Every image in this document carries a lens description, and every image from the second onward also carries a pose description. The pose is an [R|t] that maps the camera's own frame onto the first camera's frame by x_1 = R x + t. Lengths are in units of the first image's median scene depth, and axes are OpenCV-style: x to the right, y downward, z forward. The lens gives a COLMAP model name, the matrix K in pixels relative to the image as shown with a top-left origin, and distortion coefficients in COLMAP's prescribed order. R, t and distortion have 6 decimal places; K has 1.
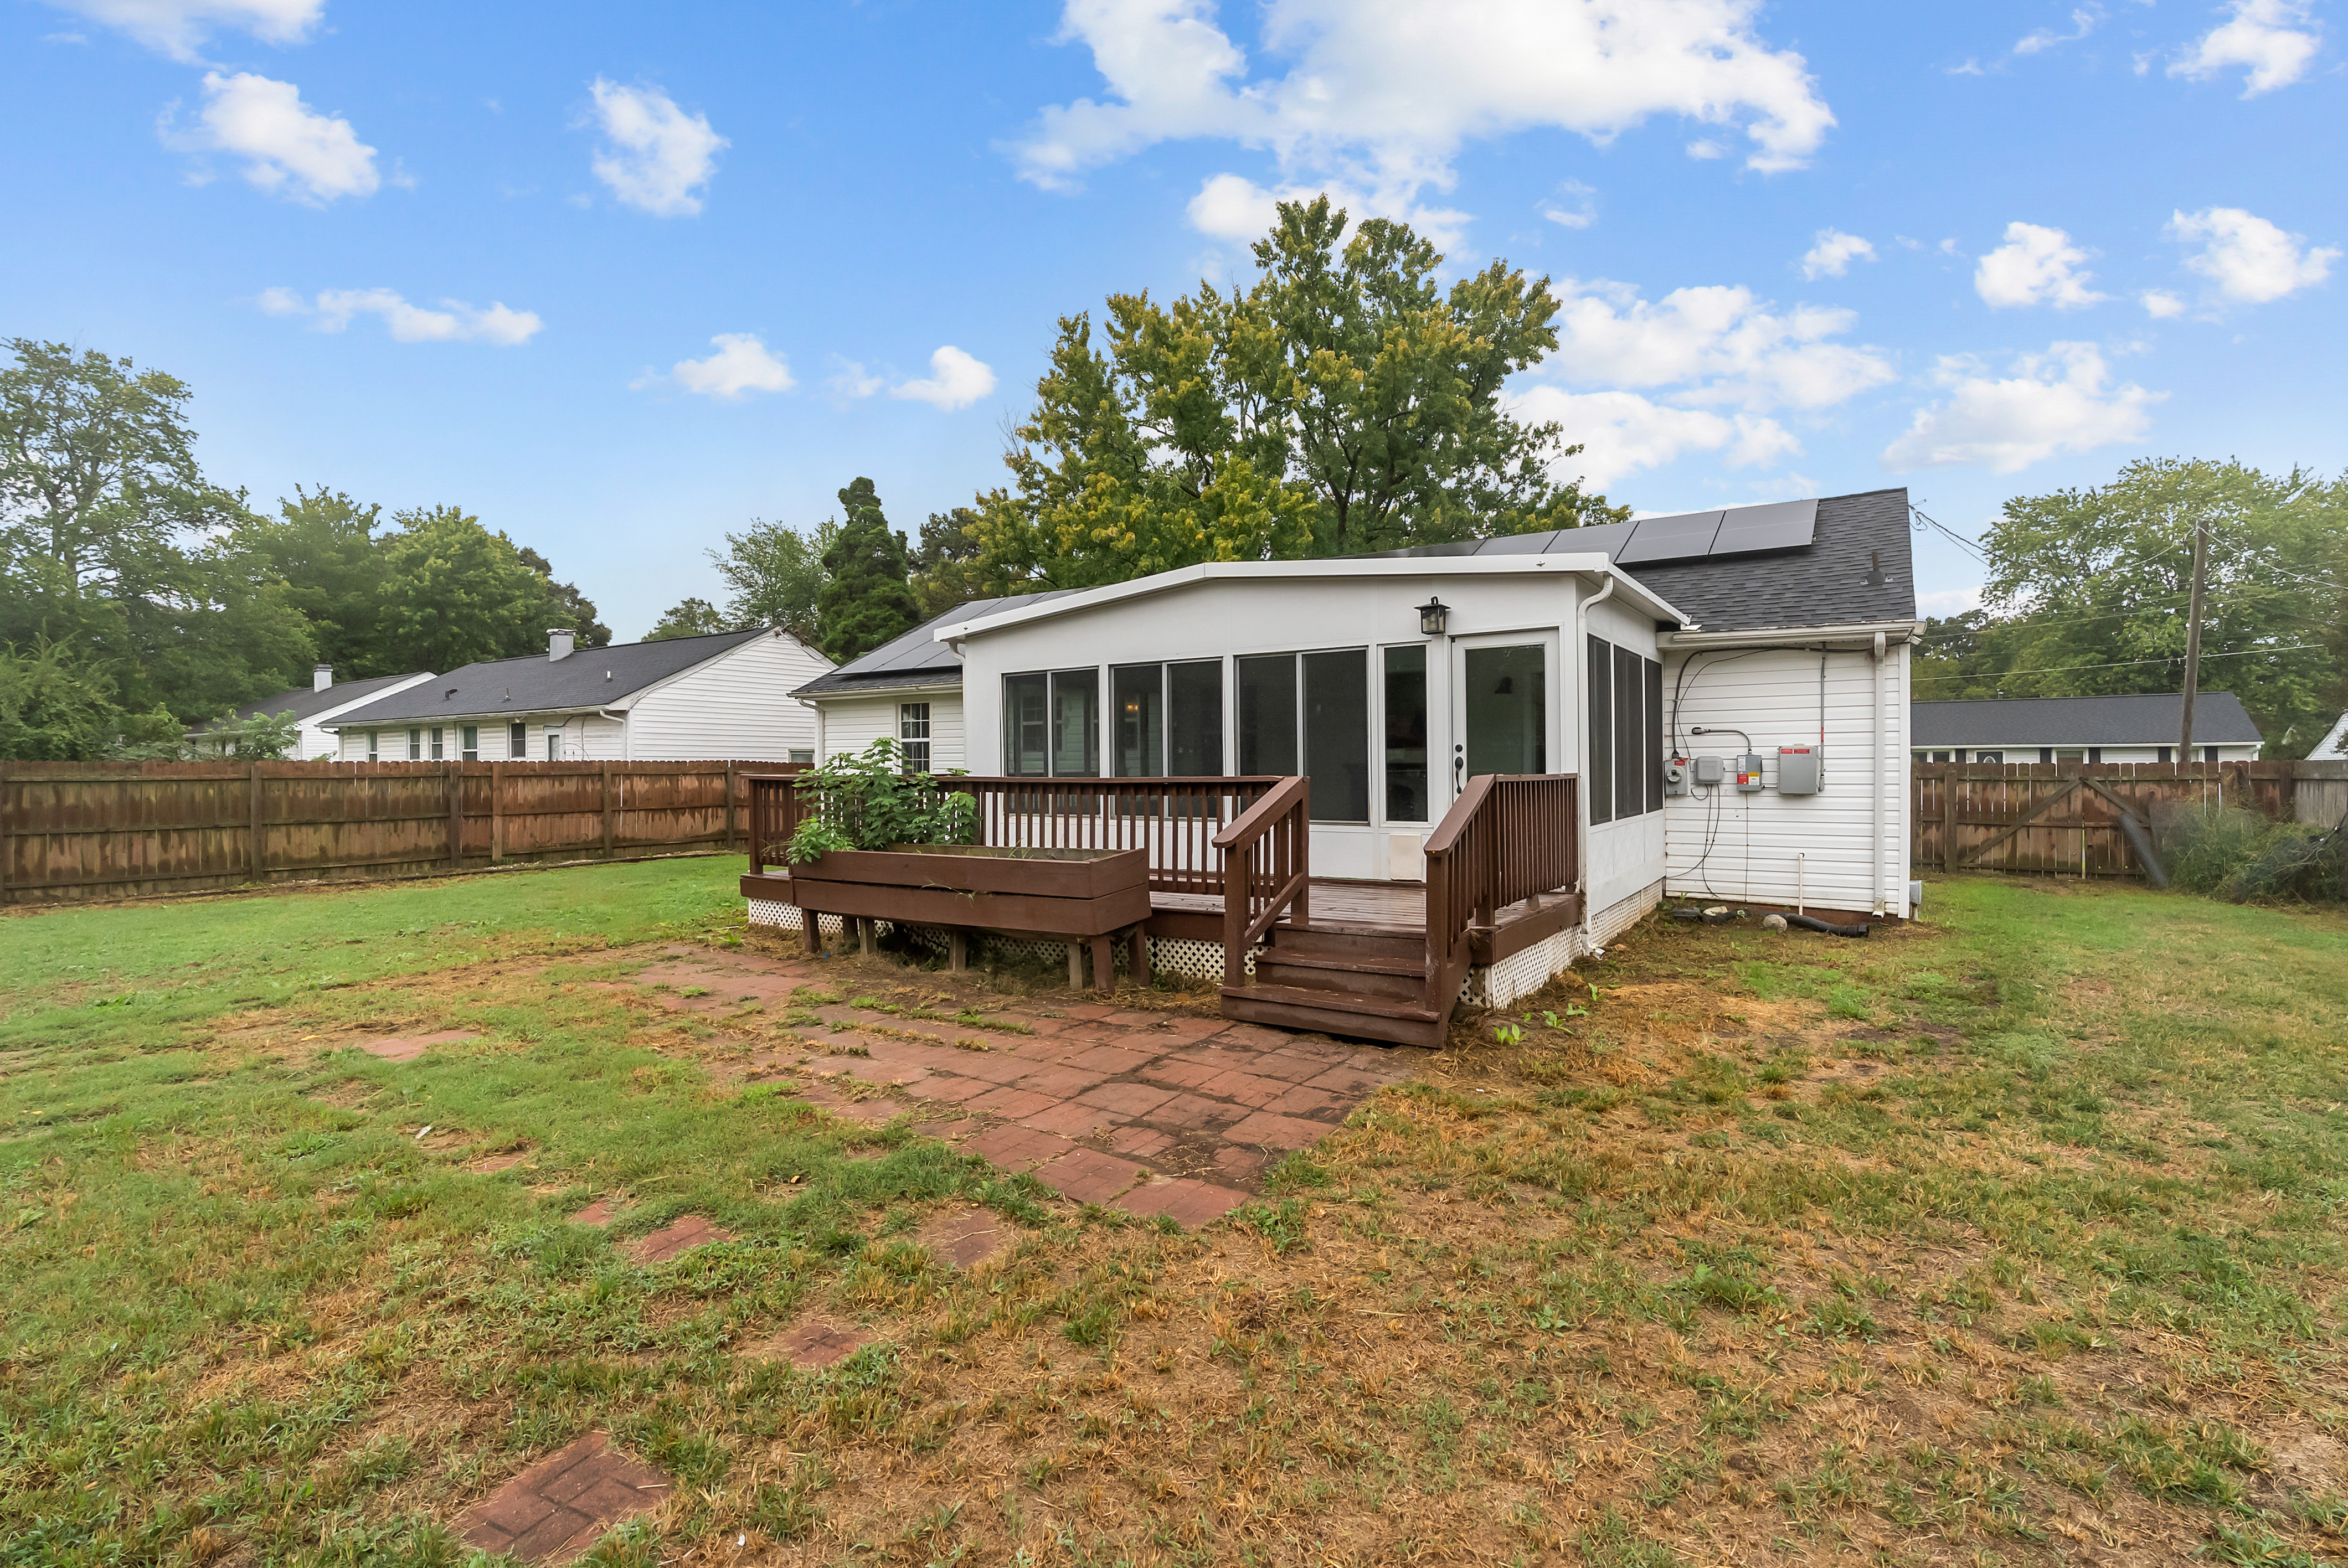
lens RADIAL K [[1080.4, 0, 1153.0], [0, 1080.4, 755.5], [0, 0, 1]] dist [-0.014070, 0.005273]
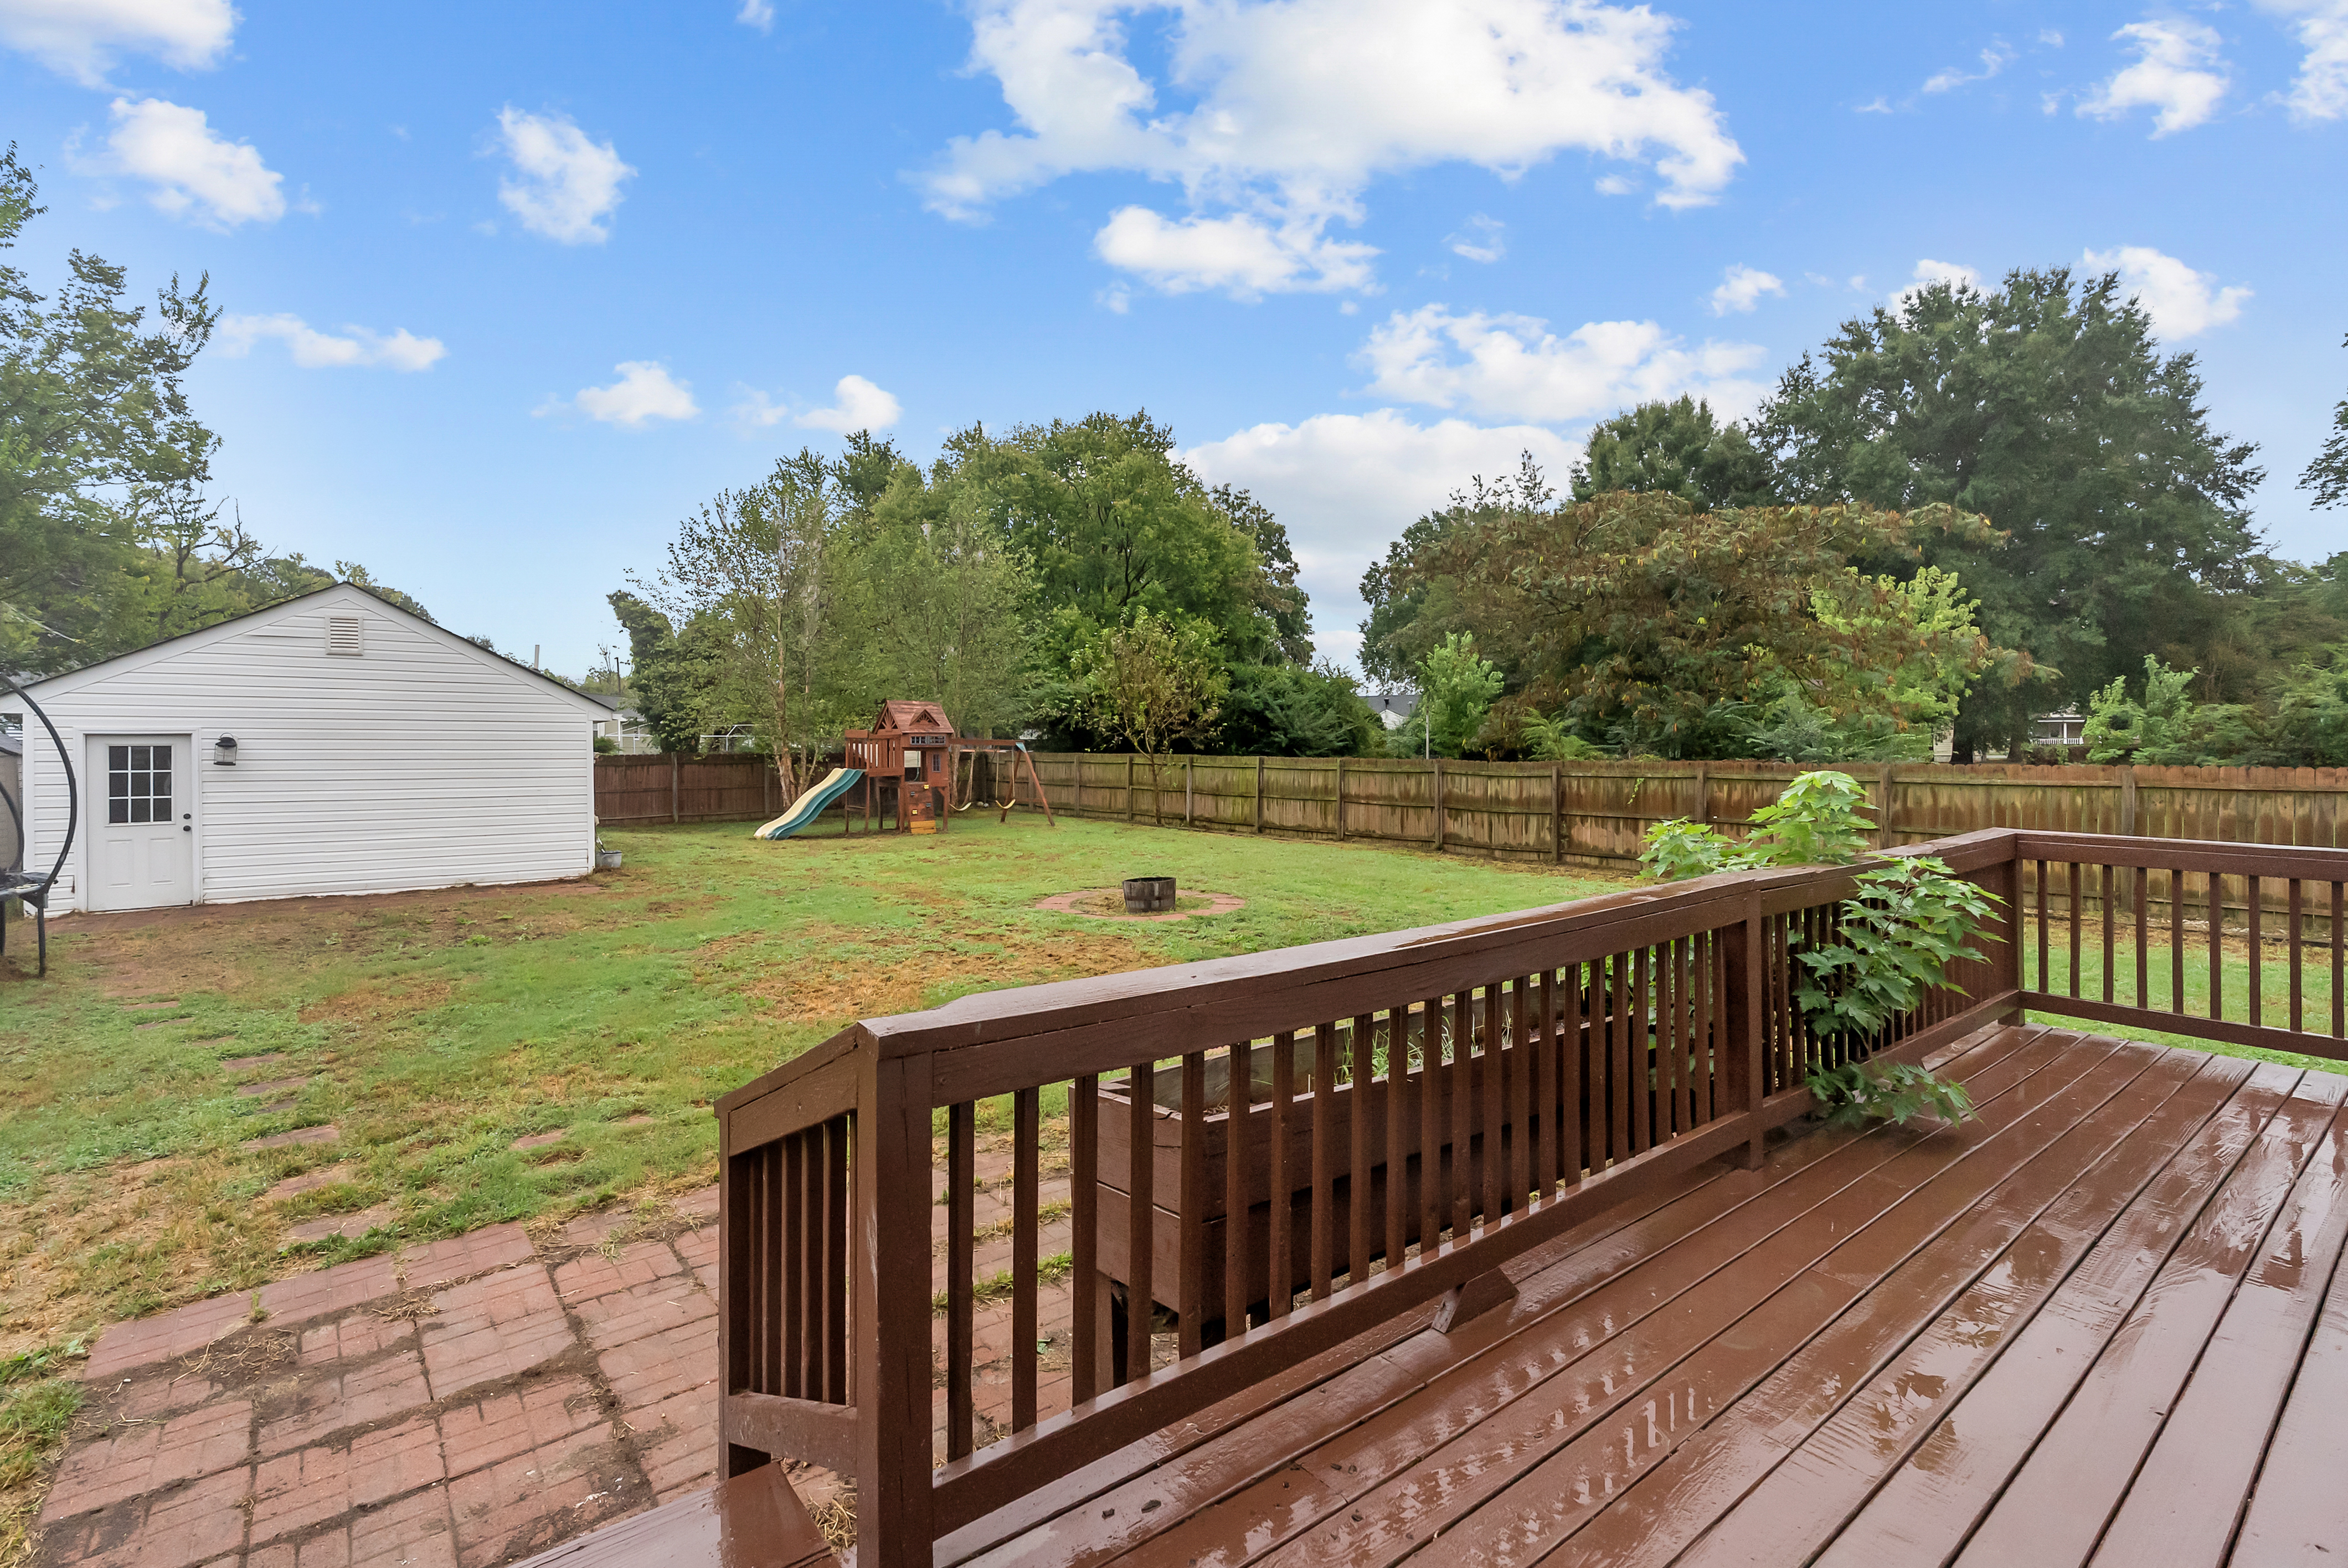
lens RADIAL K [[1080.4, 0, 1192.0], [0, 1080.4, 740.0], [0, 0, 1]] dist [-0.014070, 0.005273]
pose [[-0.294046, 0.000225, -0.955791, 0.261849], [0.012012, 0.999922, -0.003460, -0.031876], [0.955716, -0.012498, -0.294025, 0.860508]]
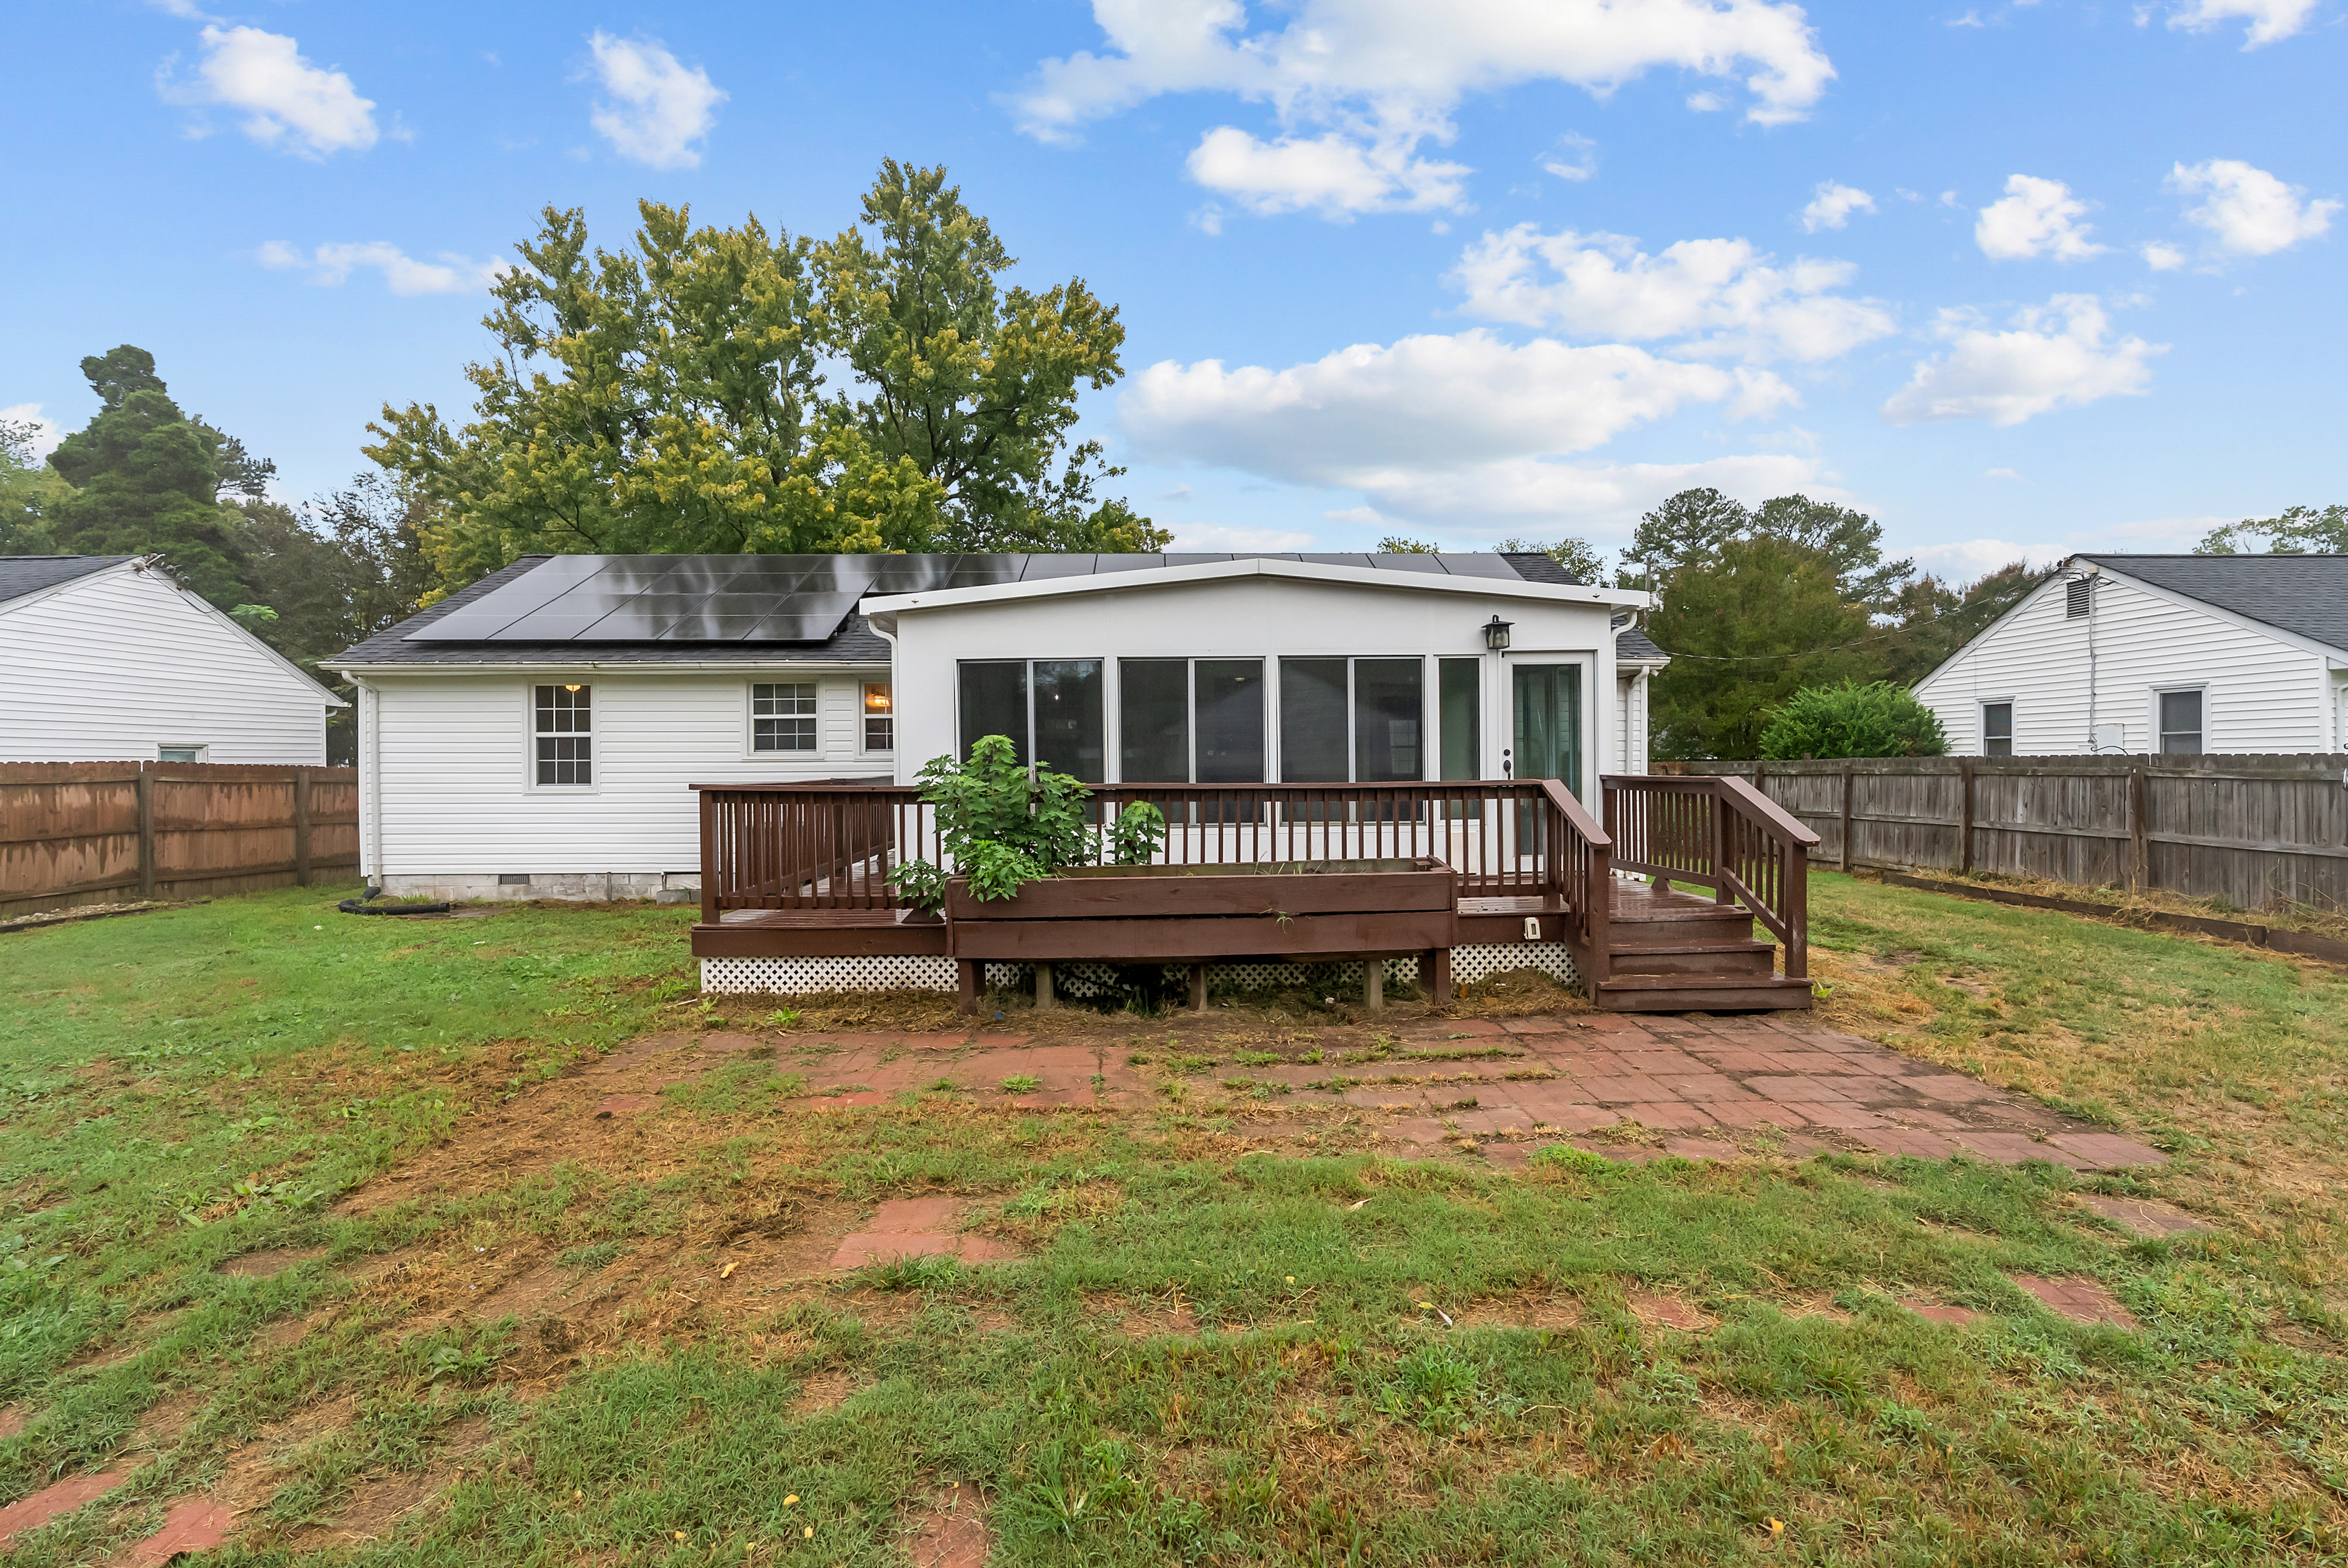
lens RADIAL K [[1080.4, 0, 1167.5], [0, 1080.4, 762.4], [0, 0, 1]] dist [-0.014070, 0.005273]
pose [[0.812344, -0.002948, 0.583170, -0.598995], [-0.002661, 0.999958, 0.008762, -0.004606], [-0.583172, -0.008670, 0.812303, 0.269237]]
